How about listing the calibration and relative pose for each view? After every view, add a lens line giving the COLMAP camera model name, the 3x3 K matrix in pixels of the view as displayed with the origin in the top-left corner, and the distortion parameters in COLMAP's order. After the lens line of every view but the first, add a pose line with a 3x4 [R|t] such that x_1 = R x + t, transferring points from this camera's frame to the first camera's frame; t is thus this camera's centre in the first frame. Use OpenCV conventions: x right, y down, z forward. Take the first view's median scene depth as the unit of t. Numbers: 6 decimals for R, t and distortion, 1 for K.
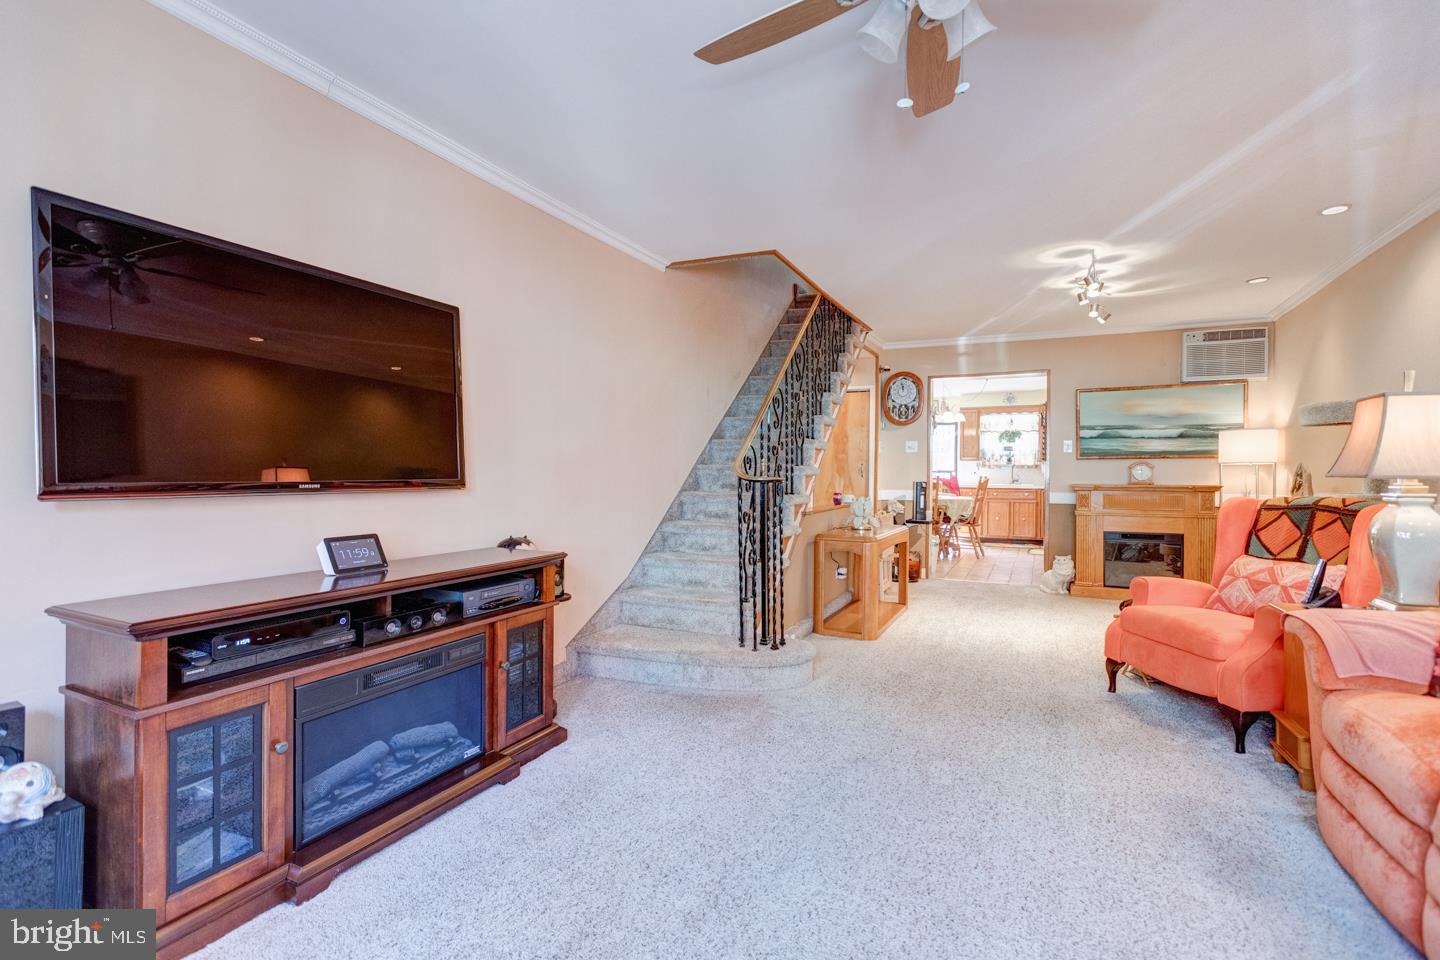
lens RADIAL K [[654.4, 0, 739.6], [0, 654.4, 474.6], [0, 0, 1]] dist [0.001499, 0.000240]
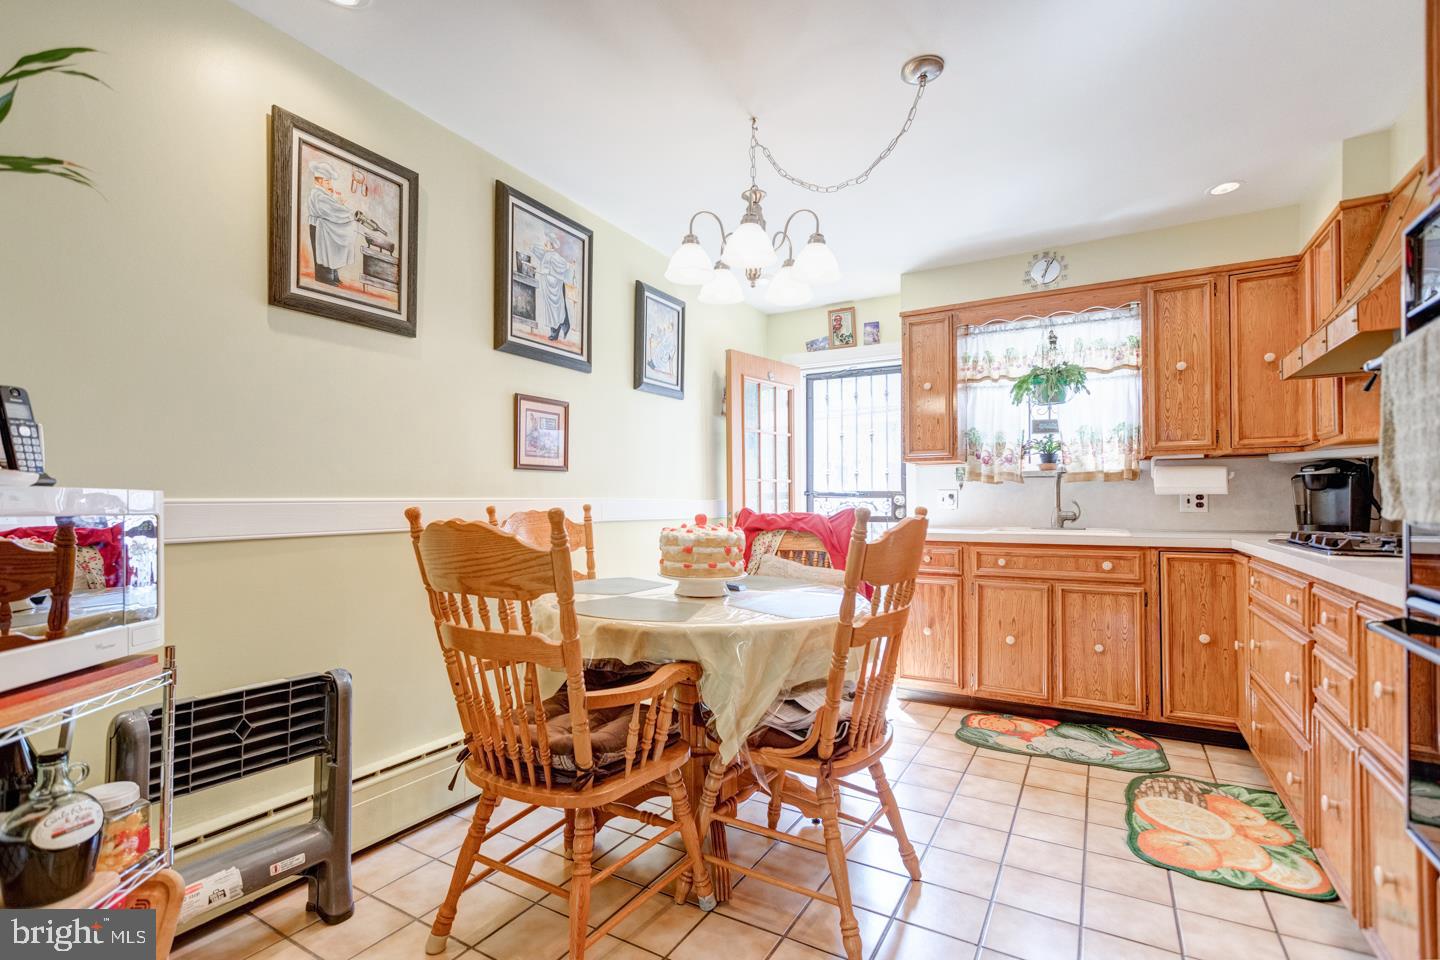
lens RADIAL K [[654.4, 0, 719.8], [0, 654.4, 489.9], [0, 0, 1]] dist [0.001499, 0.000240]
pose [[0.995607, -0.011088, -0.092976, 0.437236], [0.008793, 0.999647, -0.025059, 0.002179], [0.093221, 0.024132, 0.995353, 1.032723]]
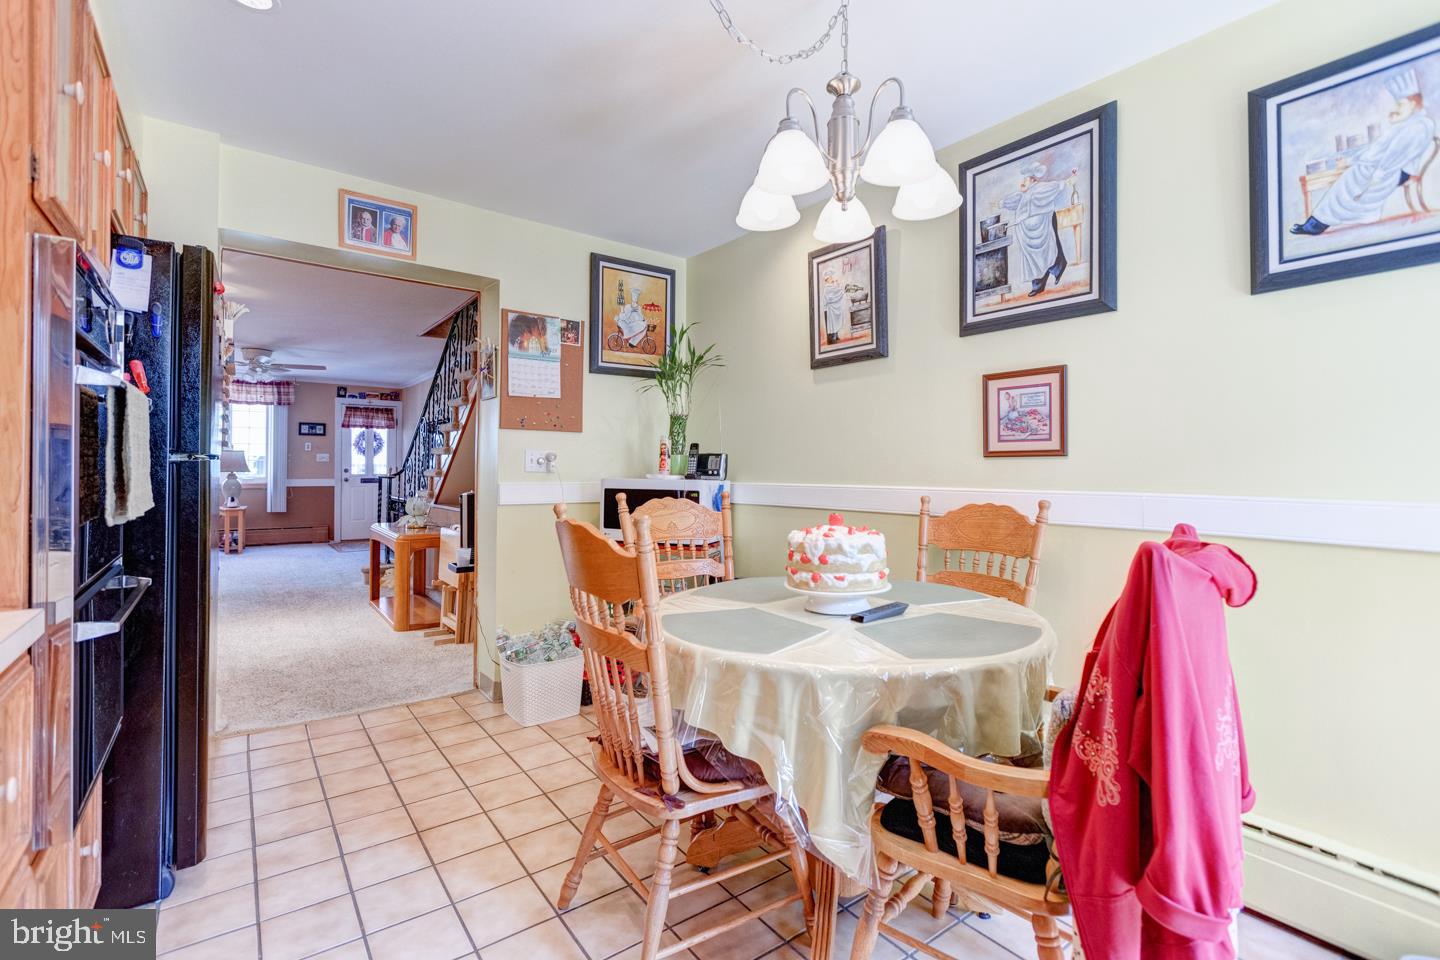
lens RADIAL K [[654.4, 0, 727.1], [0, 654.4, 466.2], [0, 0, 1]] dist [0.001499, 0.000240]
pose [[-0.471228, -0.014907, -0.881885, 0.660580], [-0.018336, 0.999807, -0.007103, -0.011222], [0.881821, 0.012823, -0.471410, 1.450559]]
